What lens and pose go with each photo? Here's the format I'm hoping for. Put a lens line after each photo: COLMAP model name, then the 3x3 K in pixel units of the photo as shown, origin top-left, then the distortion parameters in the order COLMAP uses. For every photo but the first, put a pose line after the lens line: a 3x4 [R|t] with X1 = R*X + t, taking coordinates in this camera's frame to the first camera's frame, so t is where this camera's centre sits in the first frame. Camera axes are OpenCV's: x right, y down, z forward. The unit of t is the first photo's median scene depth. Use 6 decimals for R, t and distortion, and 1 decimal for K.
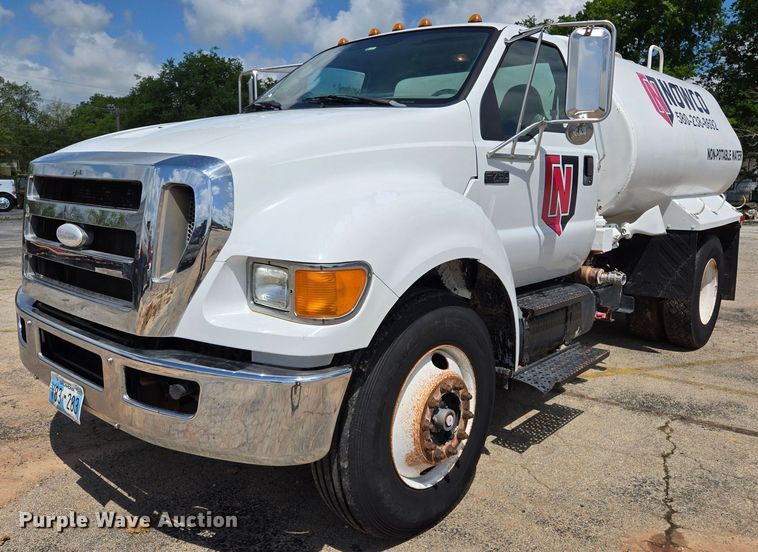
lens RADIAL K [[607.0, 0, 378.9], [0, 607.0, 262.6], [0, 0, 1]] dist [-0.001054, -0.000920]
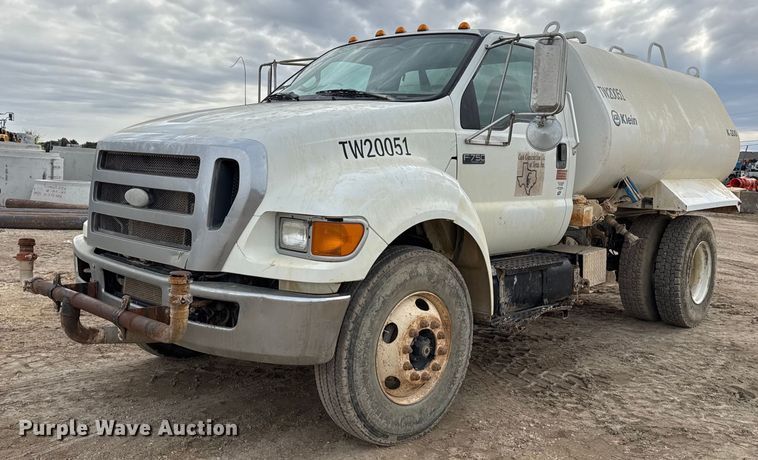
lens RADIAL K [[721.4, 0, 379.0], [0, 721.4, 230.0], [0, 0, 1]] dist [0.004433, -0.000655]
pose [[0.999638, 0.019523, -0.018527, 0.036972], [-0.020278, 0.998934, -0.041473, 0.076667], [0.017697, 0.041833, 0.998968, -0.519267]]
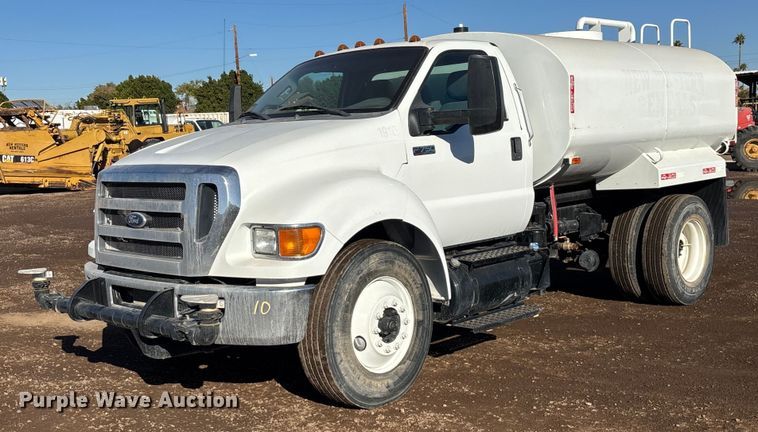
lens RADIAL K [[958.1, 0, 379.0], [0, 958.1, 216.0], [0, 0, 1]] dist [-0.303679, -0.002241]
pose [[0.996553, -0.056862, -0.060401, 0.243707], [0.053231, 0.996772, -0.060106, 0.119790], [0.063624, 0.056683, 0.996363, -1.305998]]
